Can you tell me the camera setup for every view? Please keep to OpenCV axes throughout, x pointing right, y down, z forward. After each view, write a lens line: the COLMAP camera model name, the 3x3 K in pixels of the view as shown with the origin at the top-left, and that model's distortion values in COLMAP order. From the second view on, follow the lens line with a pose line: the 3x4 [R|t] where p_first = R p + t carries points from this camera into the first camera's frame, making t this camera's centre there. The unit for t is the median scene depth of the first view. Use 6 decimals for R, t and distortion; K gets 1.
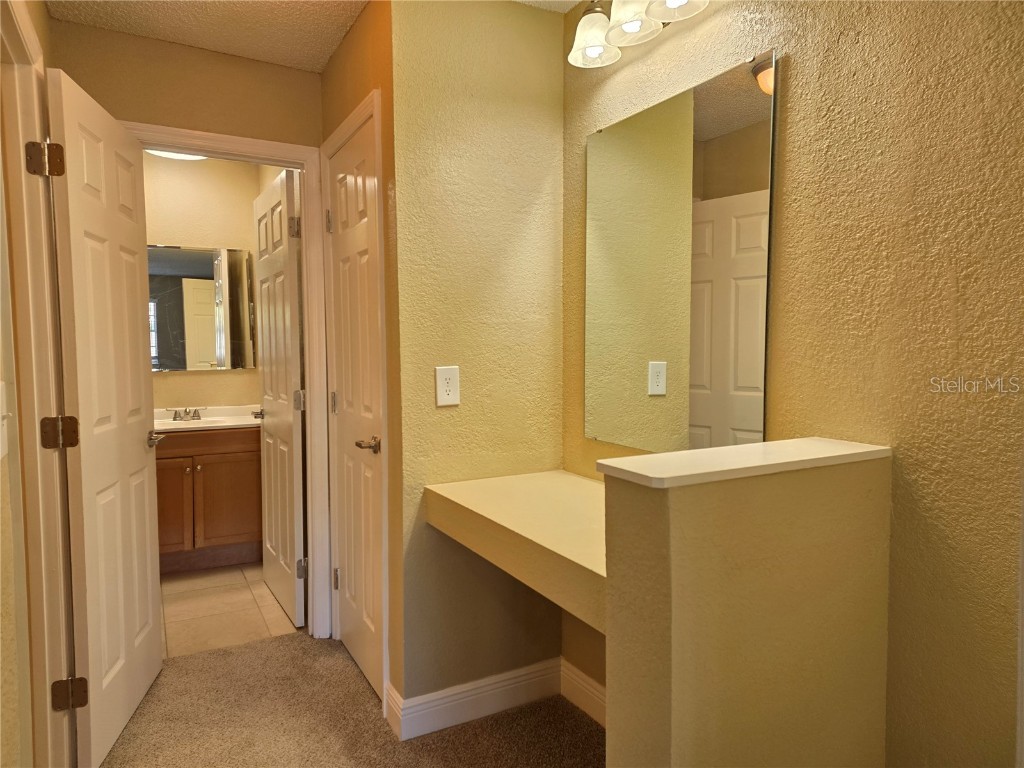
lens RADIAL K [[680.2, 0, 512.8], [0, 680.2, 385.4], [0, 0, 1]] dist [0.050457, -0.002561]
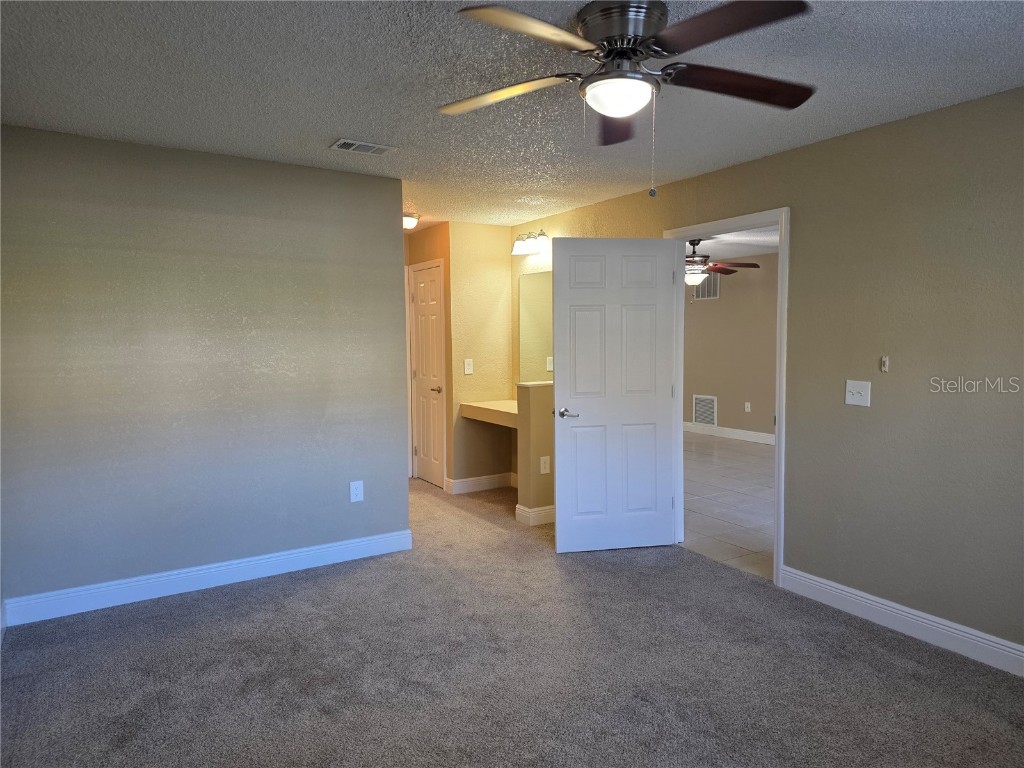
lens RADIAL K [[680.2, 0, 512.1], [0, 680.2, 382.9], [0, 0, 1]] dist [0.050457, -0.002561]
pose [[0.999190, -0.002188, 0.040184, -0.029291], [0.001683, 0.999919, 0.012610, 0.029677], [-0.040209, -0.012532, 0.999113, -1.656592]]
